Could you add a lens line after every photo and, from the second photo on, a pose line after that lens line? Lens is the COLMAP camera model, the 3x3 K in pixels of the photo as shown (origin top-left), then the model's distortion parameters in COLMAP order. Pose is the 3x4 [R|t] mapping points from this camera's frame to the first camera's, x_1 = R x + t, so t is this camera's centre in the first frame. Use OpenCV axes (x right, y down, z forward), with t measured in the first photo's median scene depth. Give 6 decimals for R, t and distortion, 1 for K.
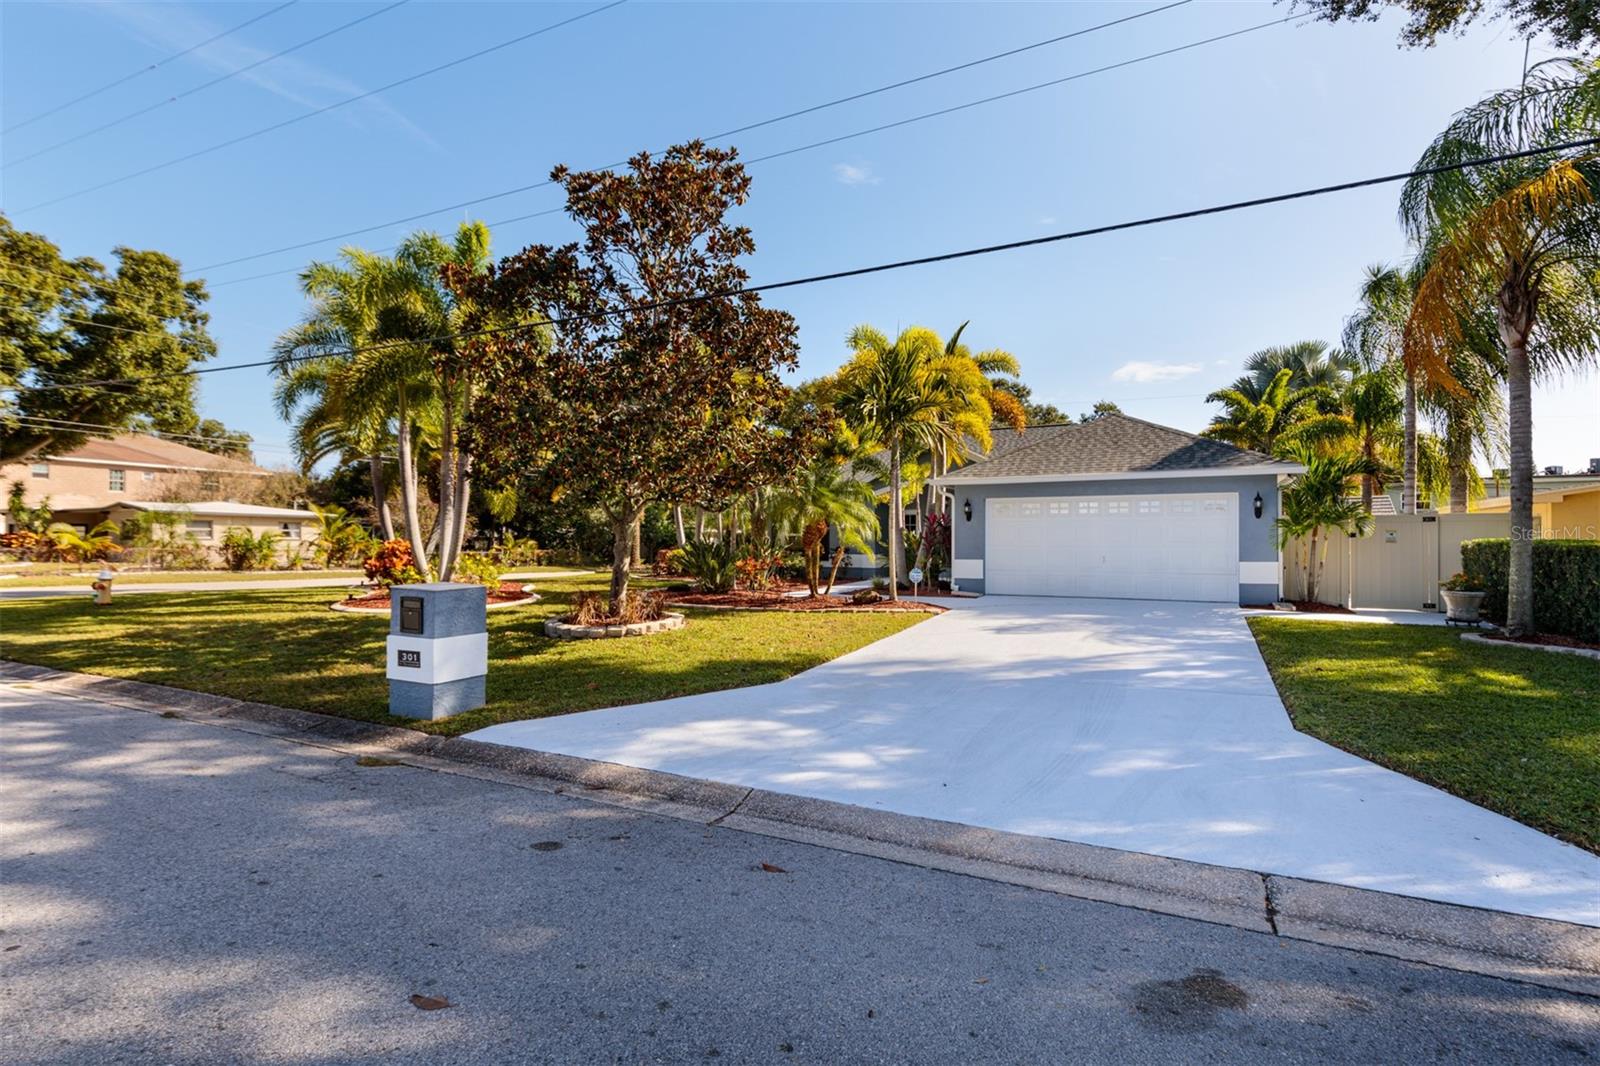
lens RADIAL K [[769.2, 0, 813.7], [0, 769.2, 525.5], [0, 0, 1]] dist [-0.005900, 0.002167]
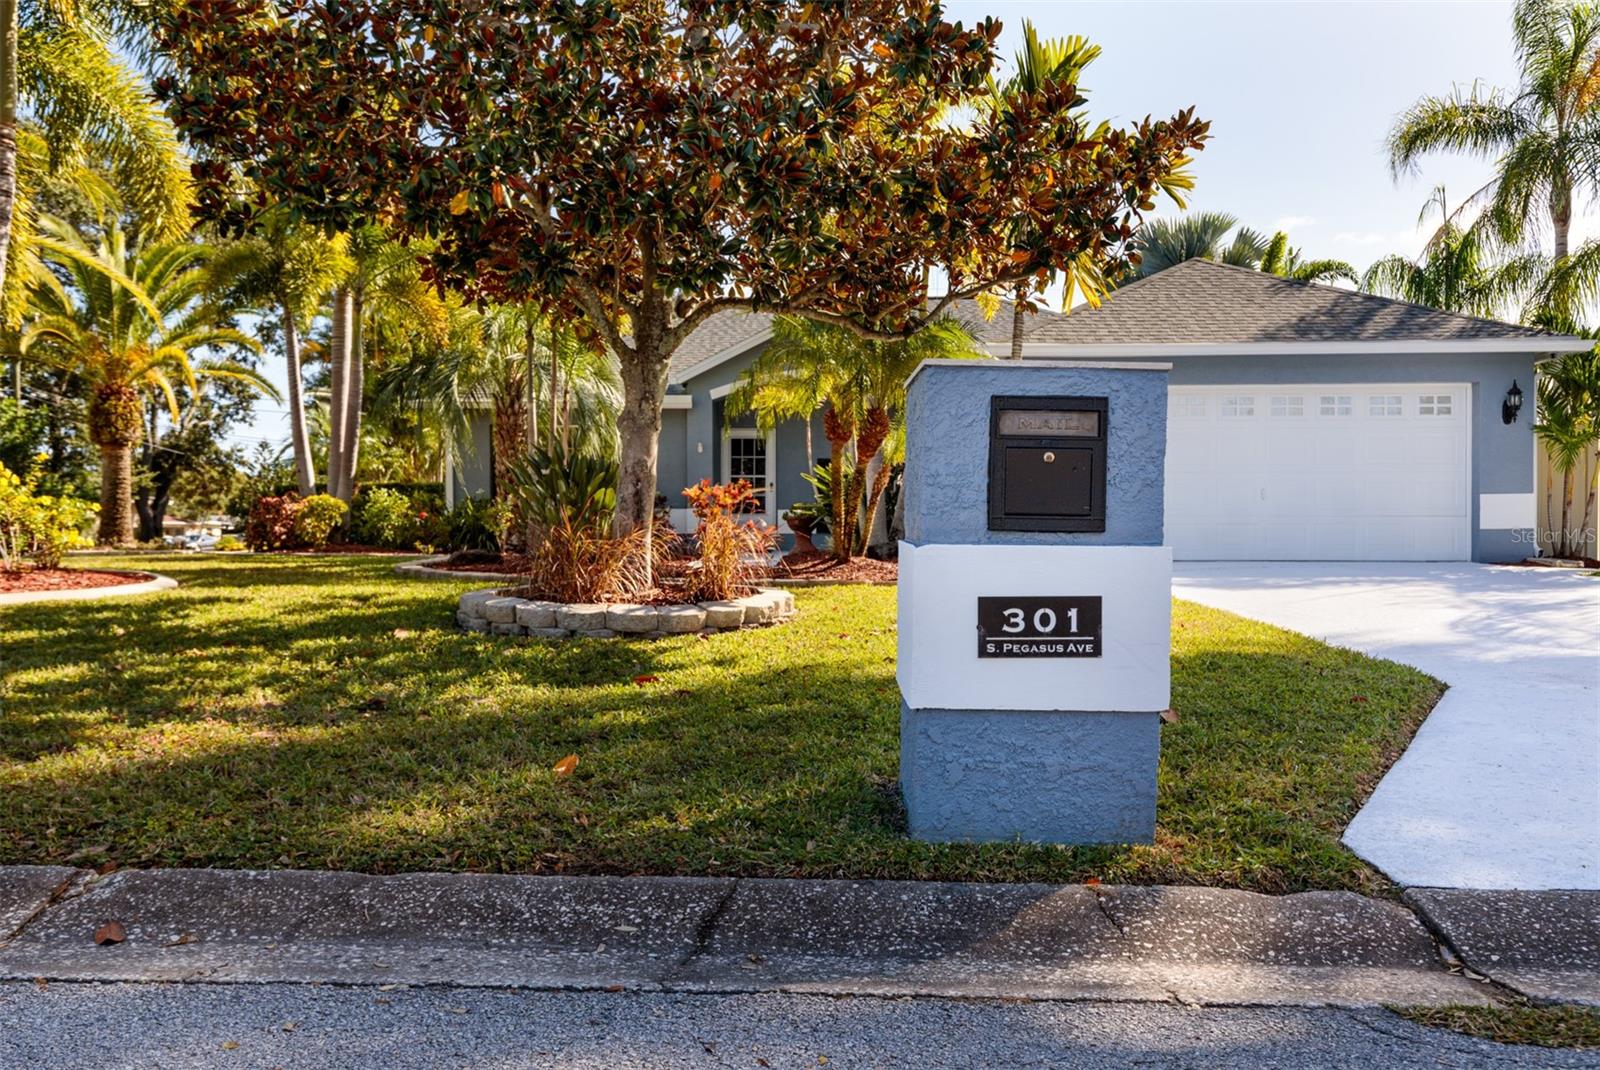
lens RADIAL K [[1249.3, 0, 788.8], [0, 1249.3, 531.0], [0, 0, 1]] dist [0.004116, -0.000874]
pose [[0.917191, -0.003654, 0.398431, -0.446106], [-0.004378, 0.999805, 0.019247, 0.075471], [-0.398423, -0.019398, 0.916996, 0.361548]]
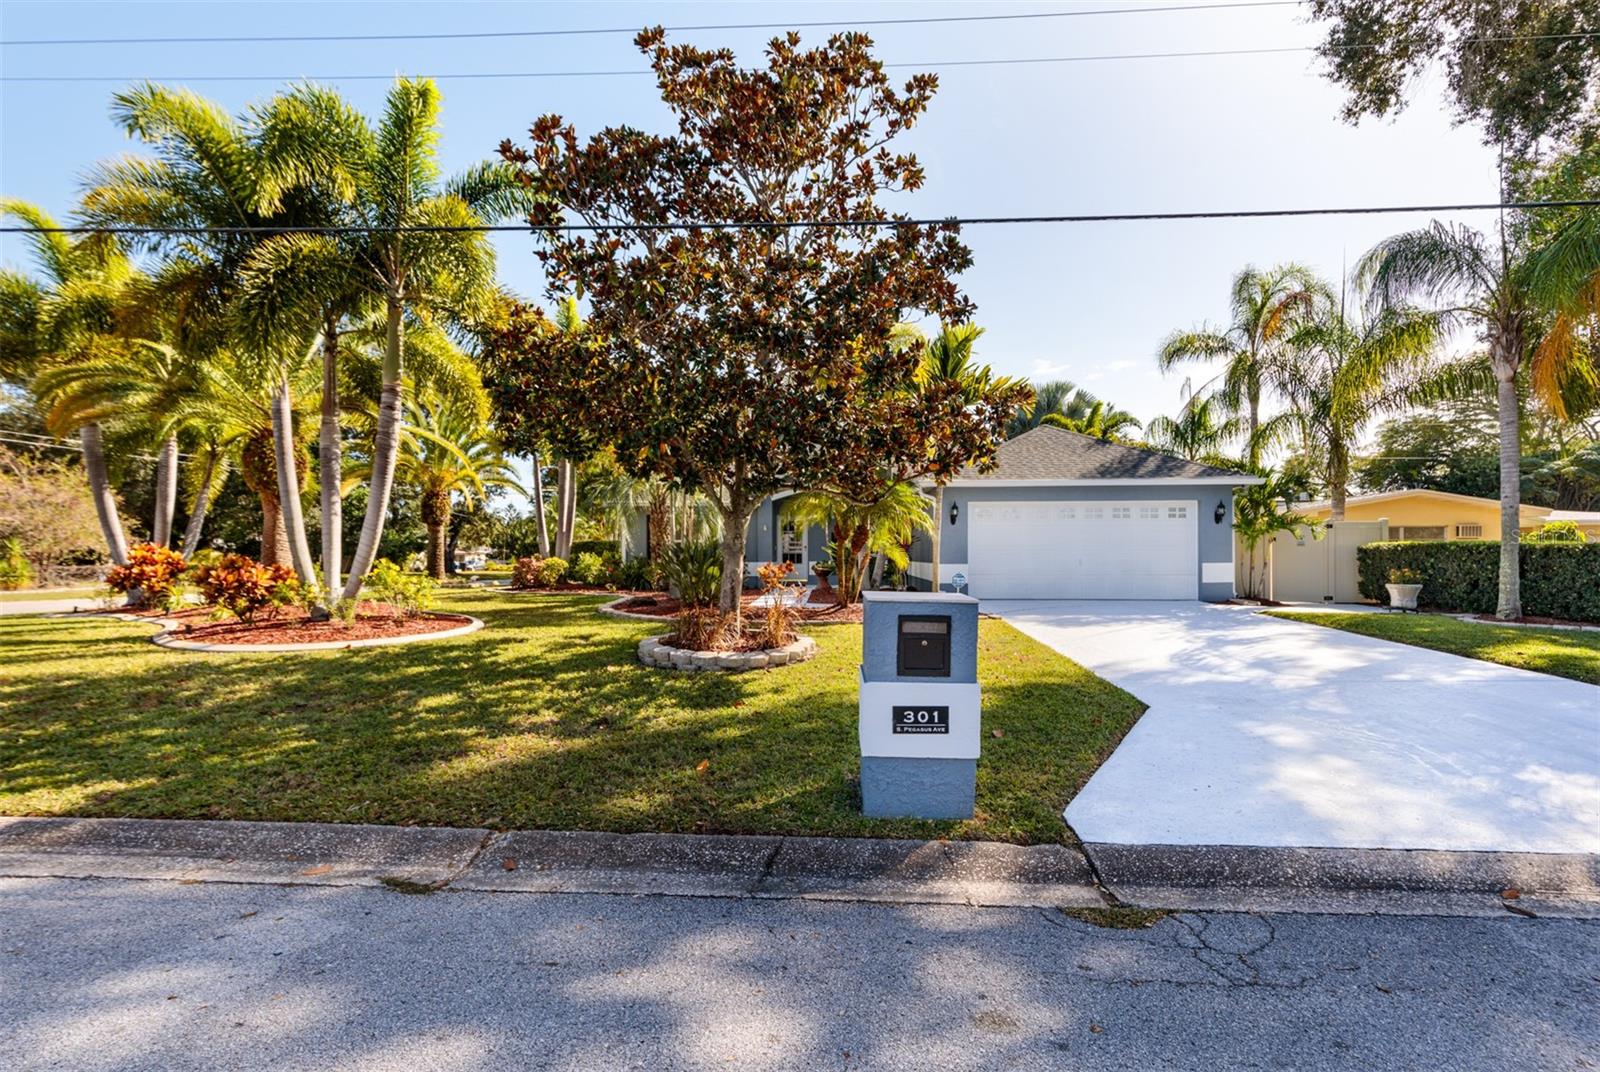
lens RADIAL K [[737.6, 0, 805.6], [0, 737.6, 547.4], [0, 0, 1]] dist [0.006339, -0.002312]
pose [[0.923374, -0.000820, 0.383902, -0.472264], [-0.003481, 0.999939, 0.010510, 0.019955], [-0.383887, -0.011041, 0.923314, 0.290206]]
